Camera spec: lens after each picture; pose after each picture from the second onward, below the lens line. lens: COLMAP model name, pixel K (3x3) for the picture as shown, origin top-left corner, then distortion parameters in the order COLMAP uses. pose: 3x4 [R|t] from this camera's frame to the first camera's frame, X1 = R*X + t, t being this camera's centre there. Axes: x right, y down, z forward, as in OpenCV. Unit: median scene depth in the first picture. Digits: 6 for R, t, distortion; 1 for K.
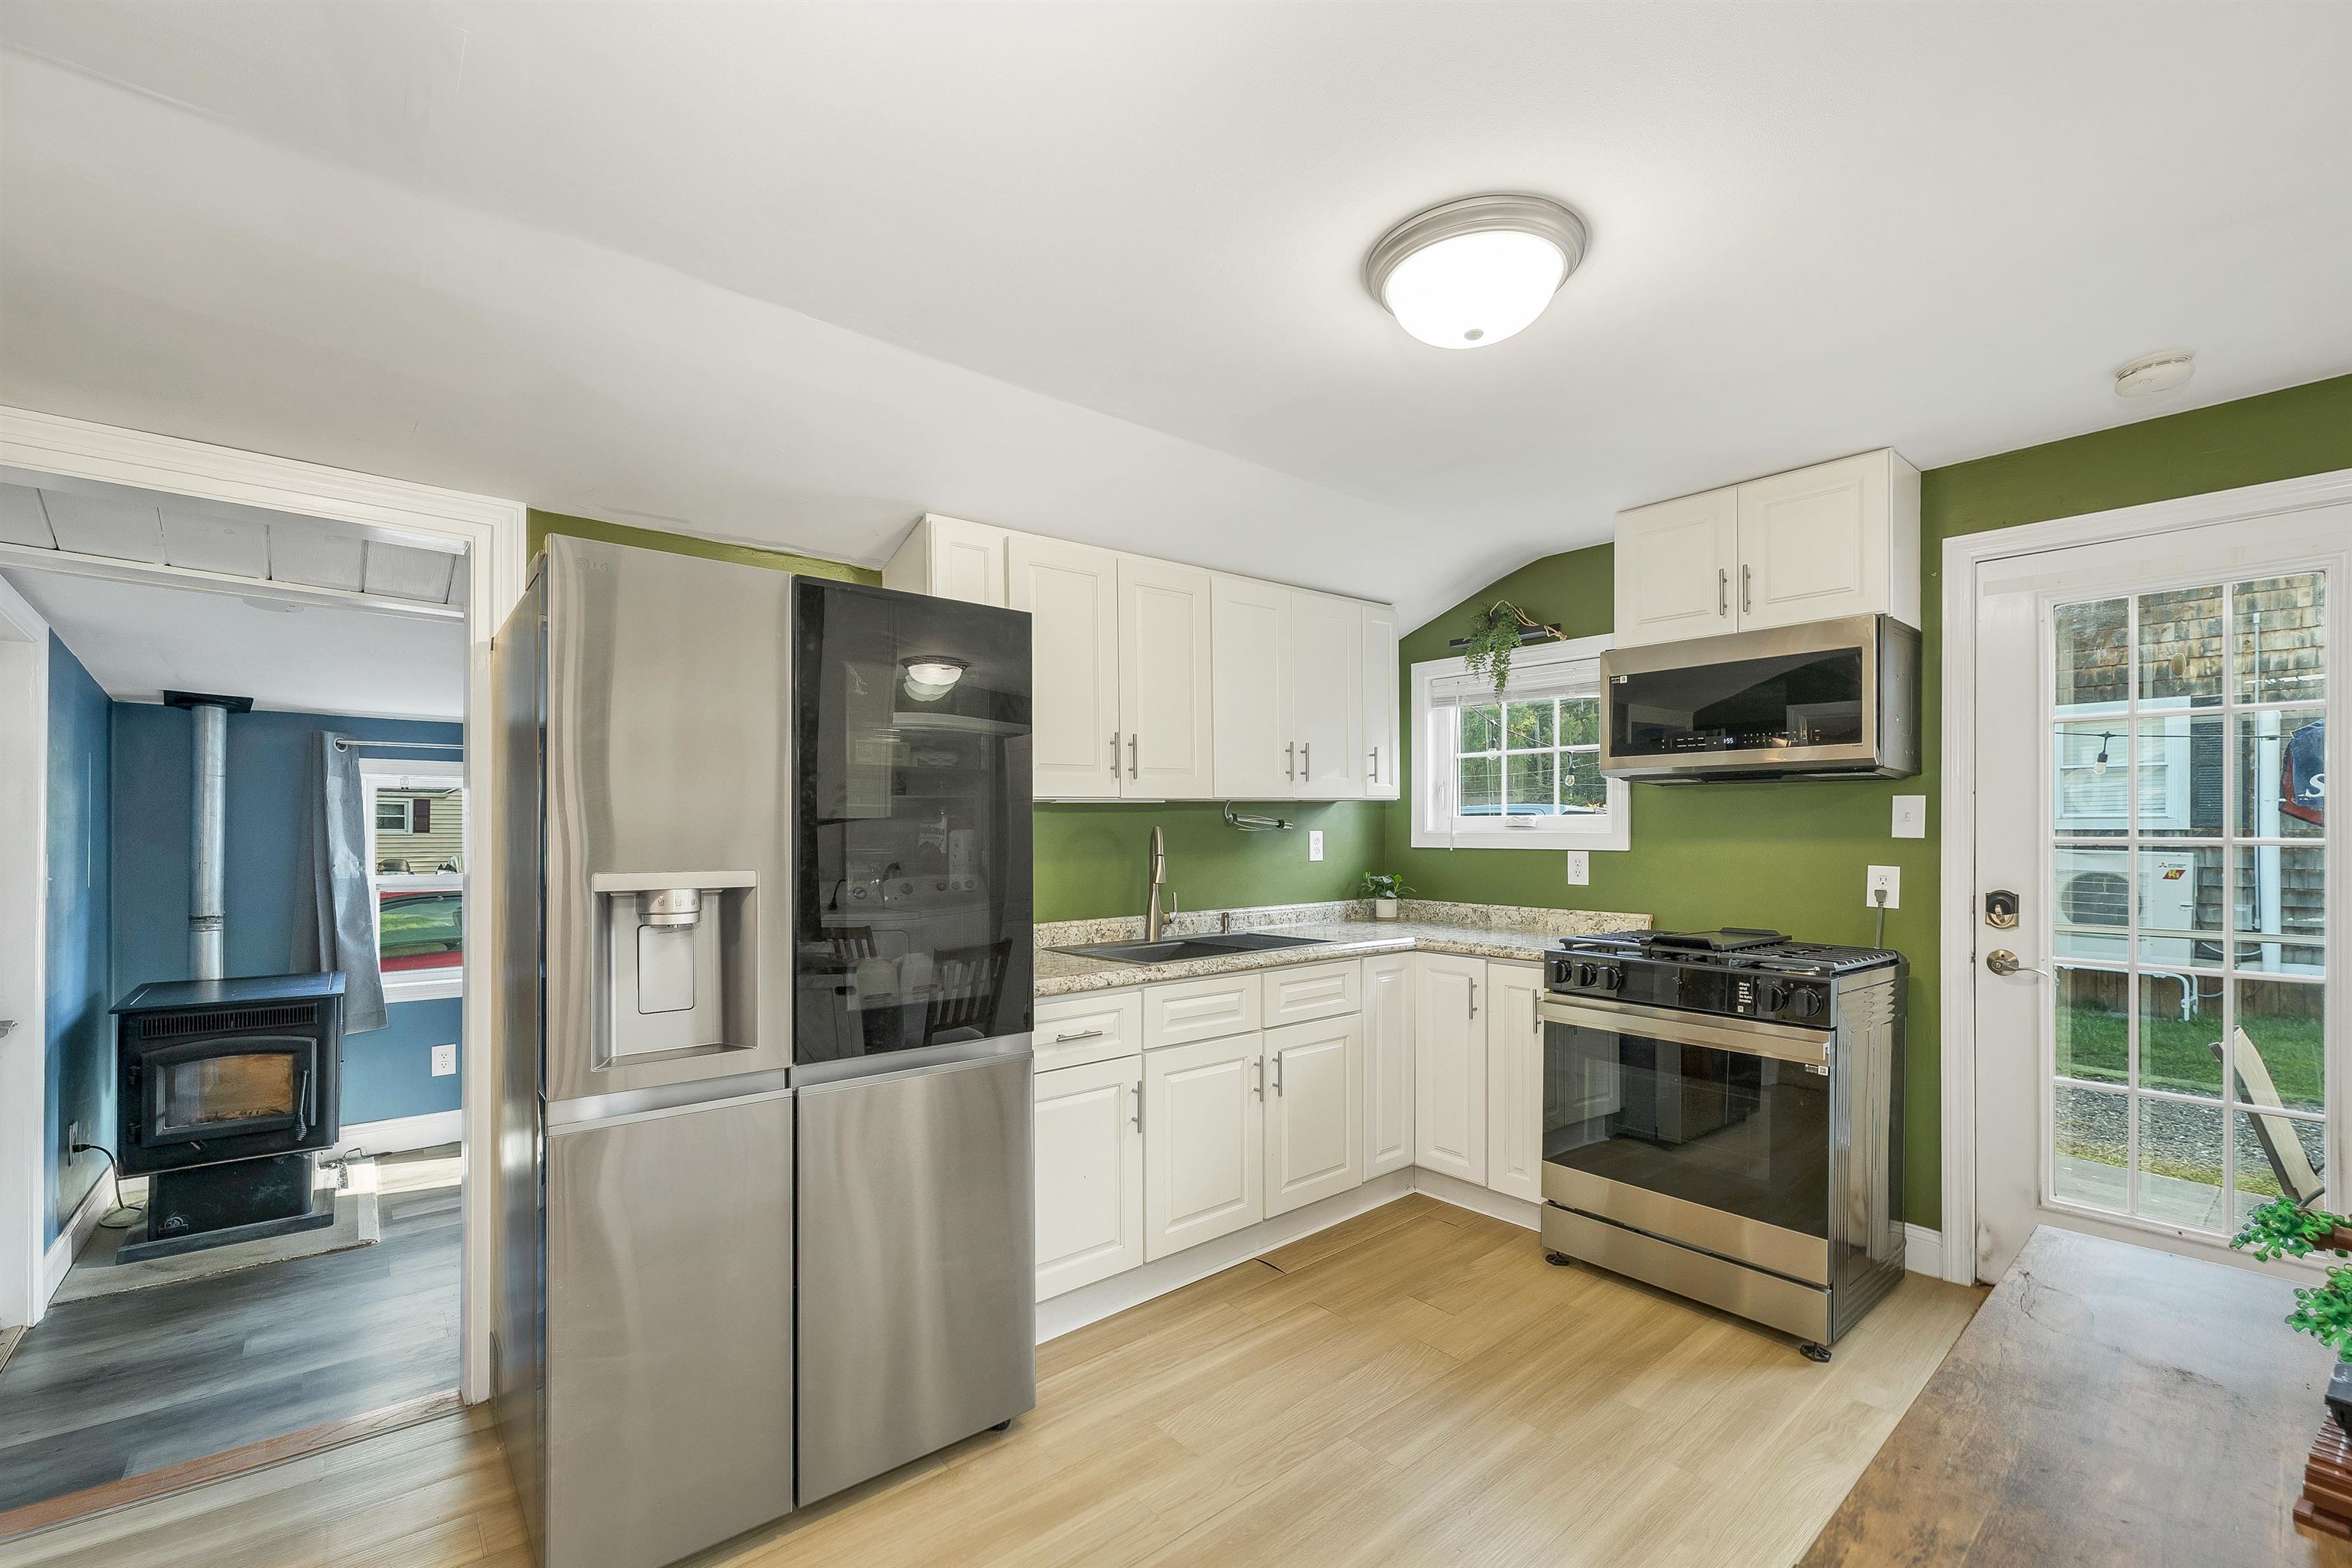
lens RADIAL K [[987.3, 0, 1181.7], [0, 987.3, 829.1], [0, 0, 1]] dist [-0.000544, 0.000926]
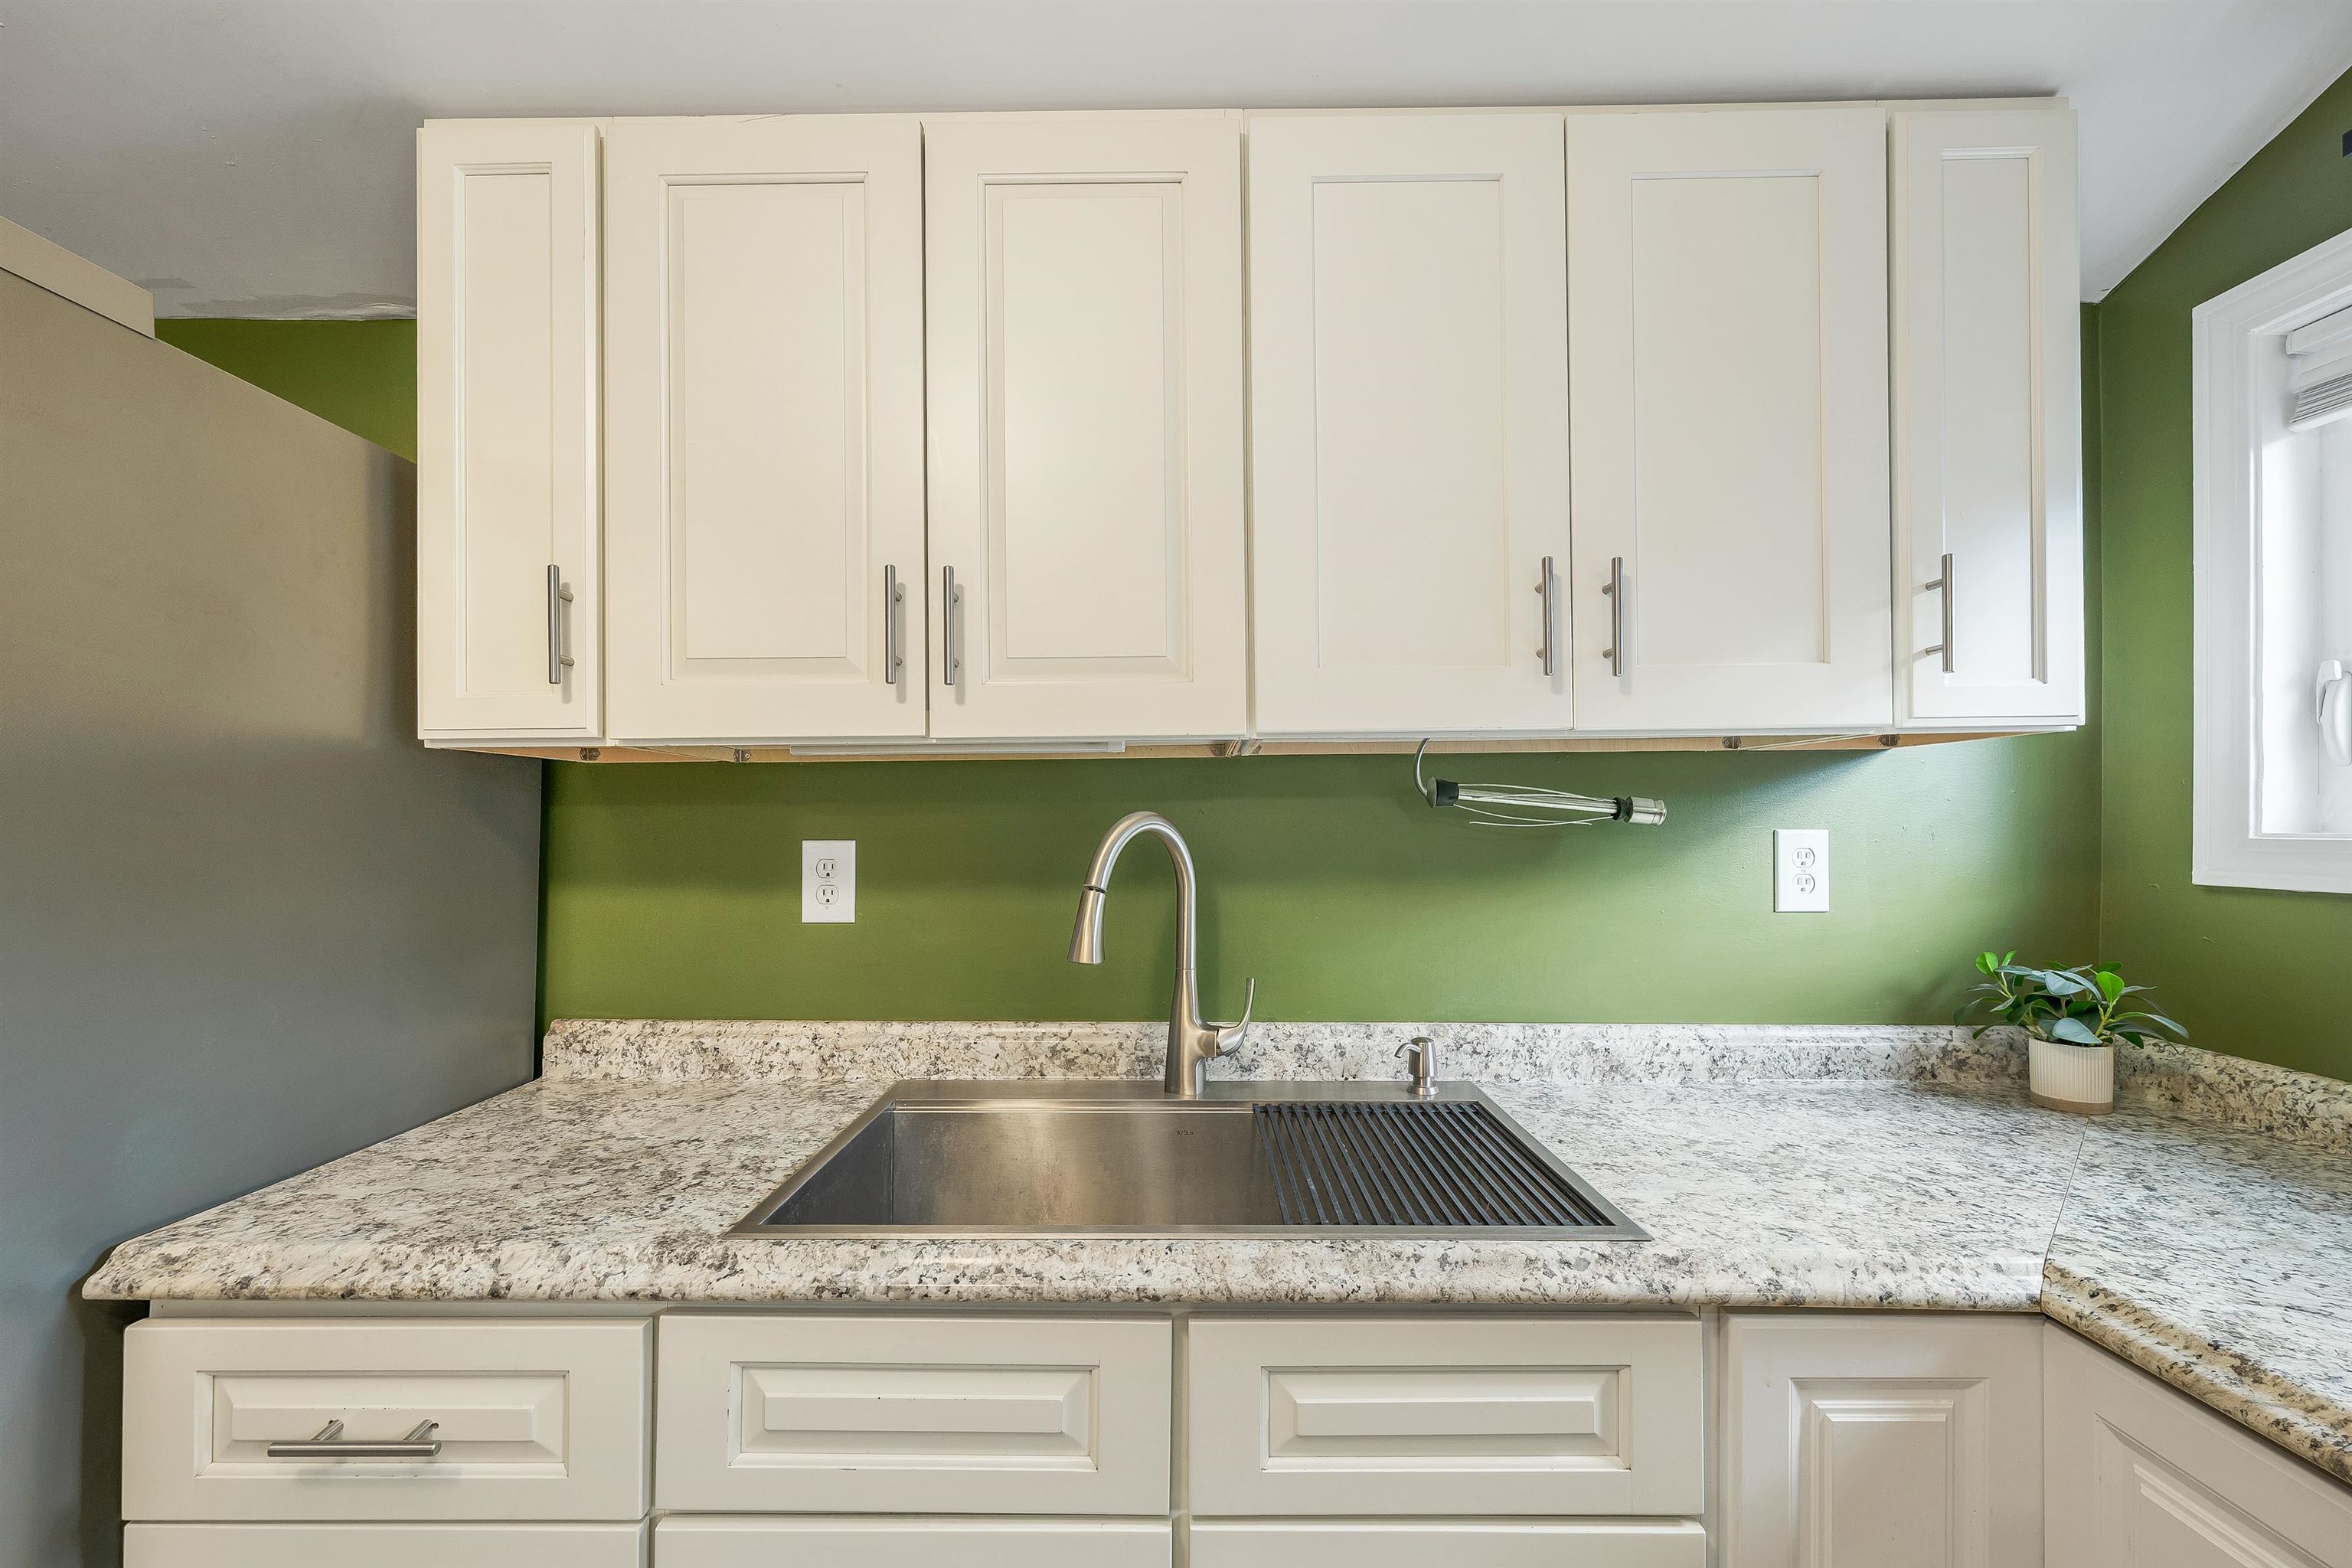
lens RADIAL K [[987.3, 0, 1176.6], [0, 987.3, 813.4], [0, 0, 1]] dist [-0.000544, 0.000926]
pose [[0.763256, -0.001508, -0.646094, 0.251618], [-0.006002, 0.999938, -0.009425, 0.000585], [0.646068, 0.011072, 0.763200, 0.731188]]
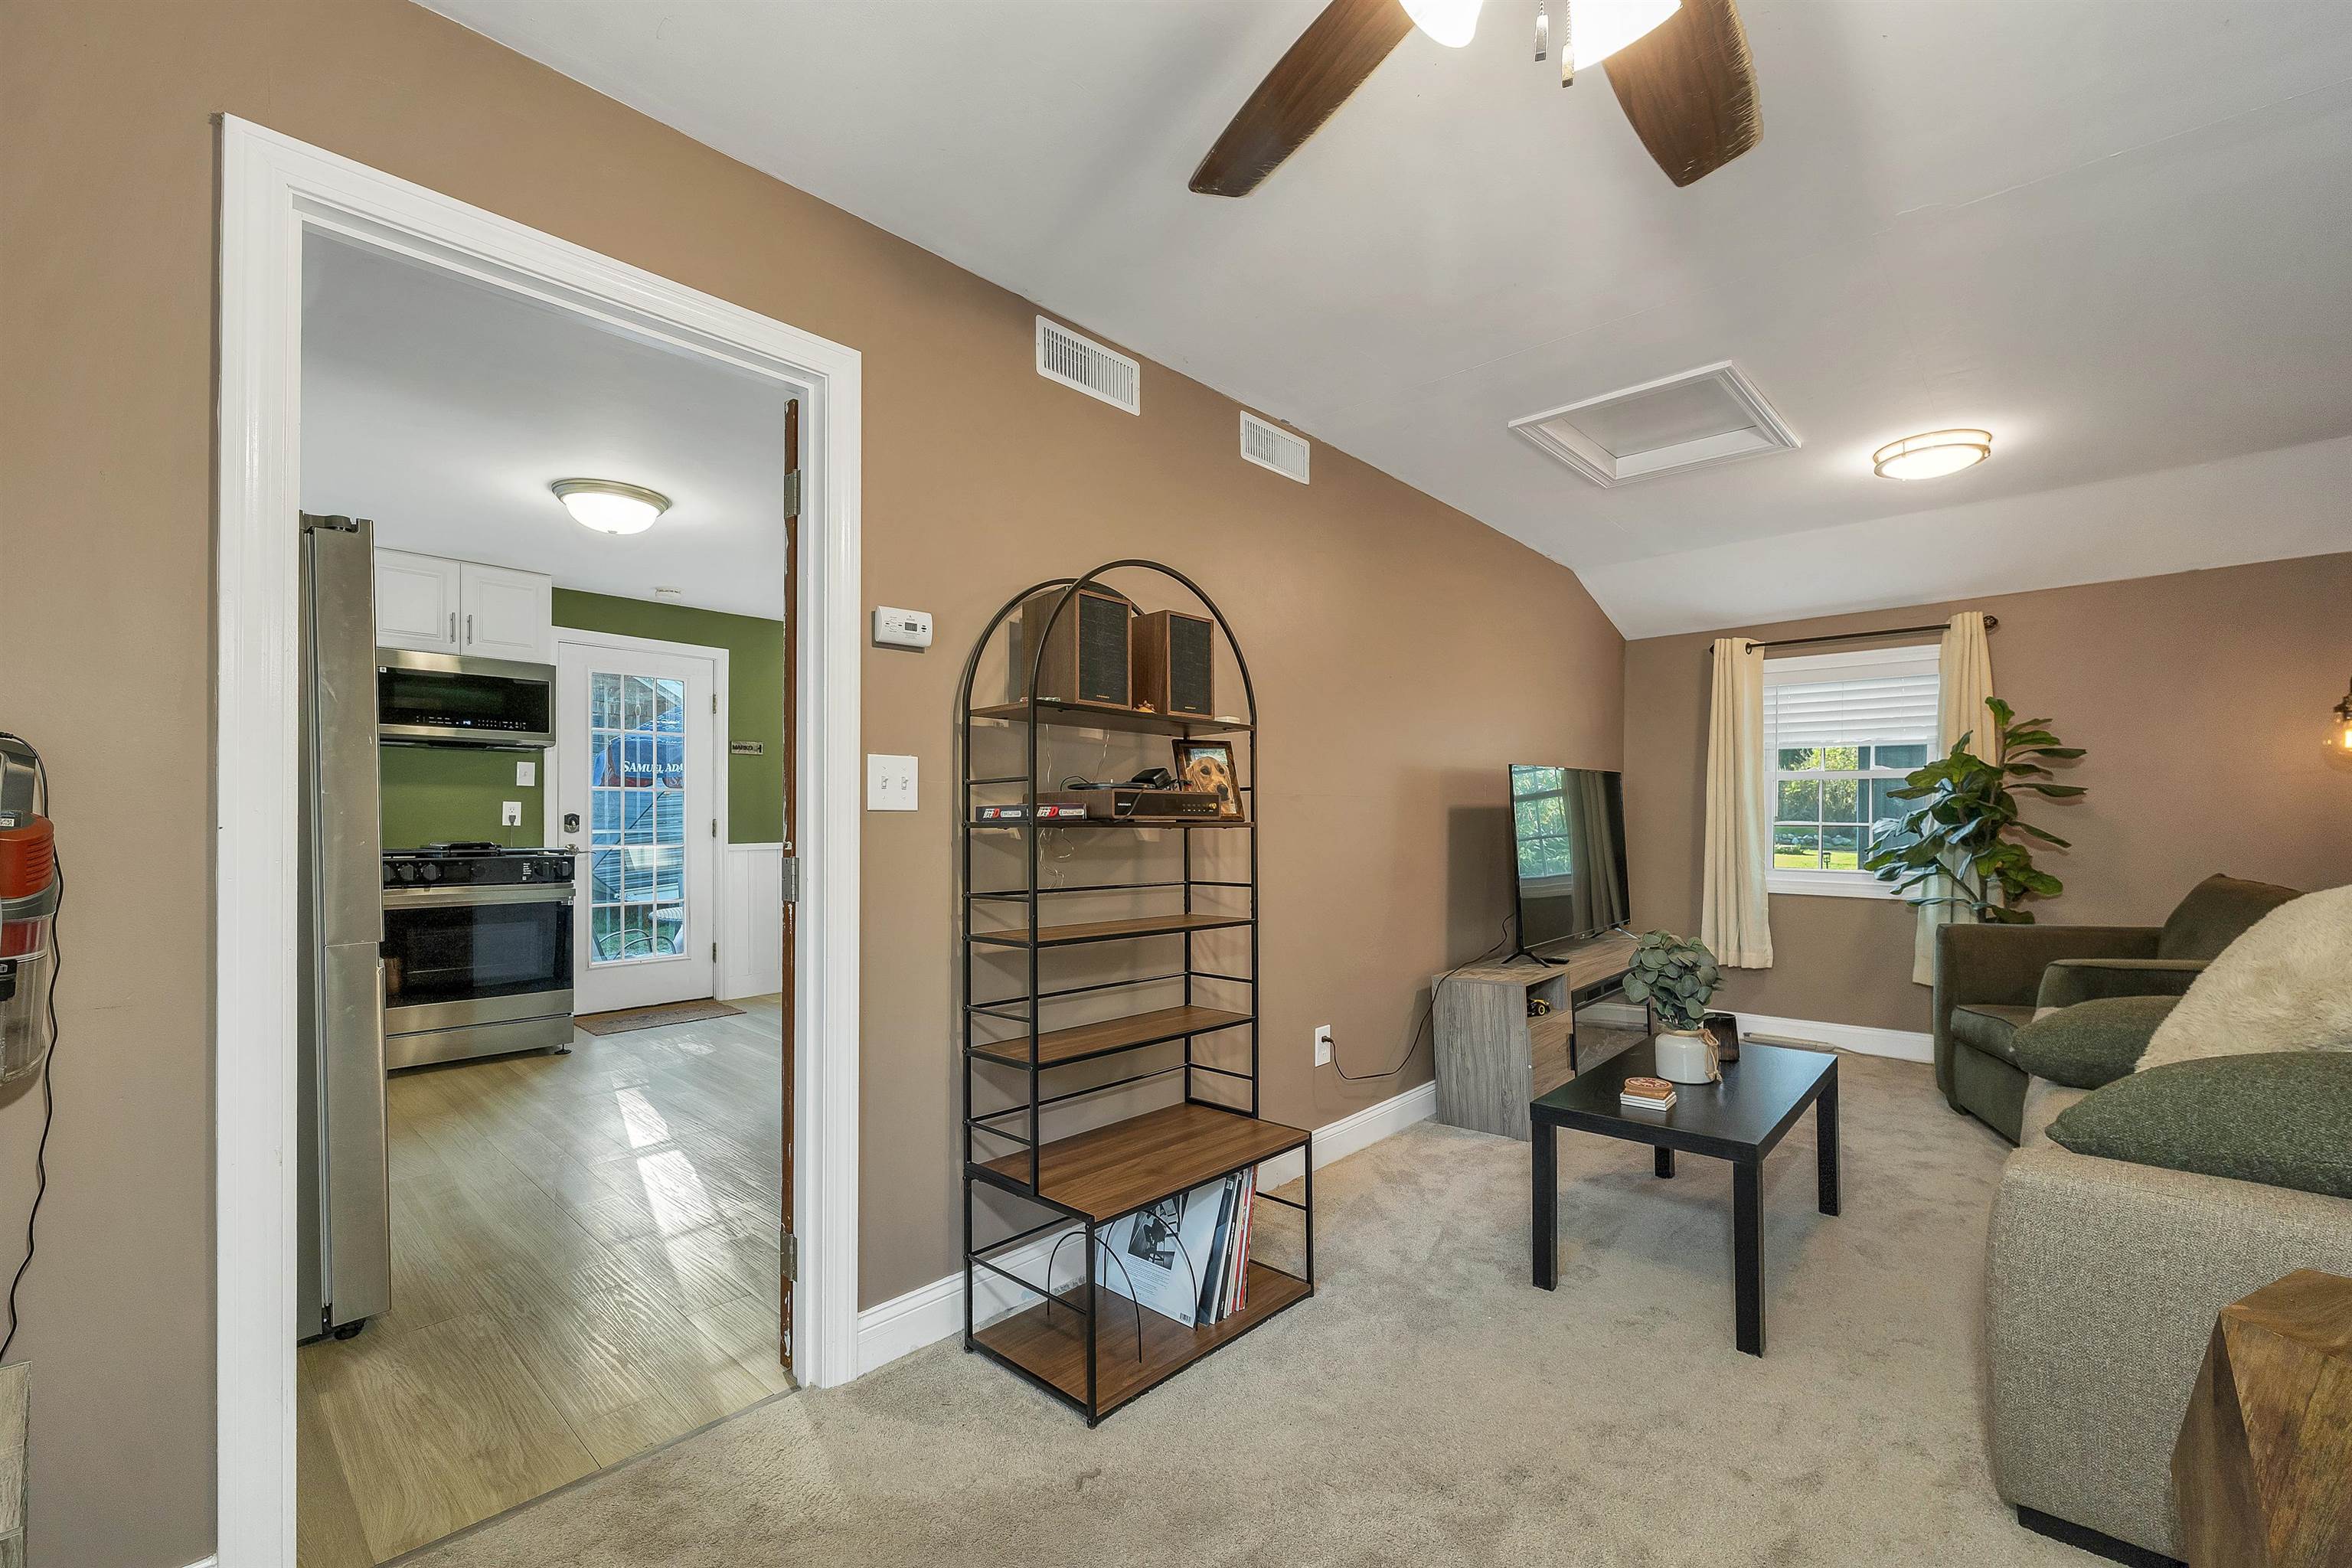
lens RADIAL K [[987.3, 0, 1195.2], [0, 987.3, 829.1], [0, 0, 1]] dist [-0.000544, 0.000926]
pose [[-0.131302, -0.013619, 0.991249, -1.090362], [-0.007050, 0.999893, 0.012804, 0.050738], [-0.991317, -0.005307, -0.131384, 0.030229]]
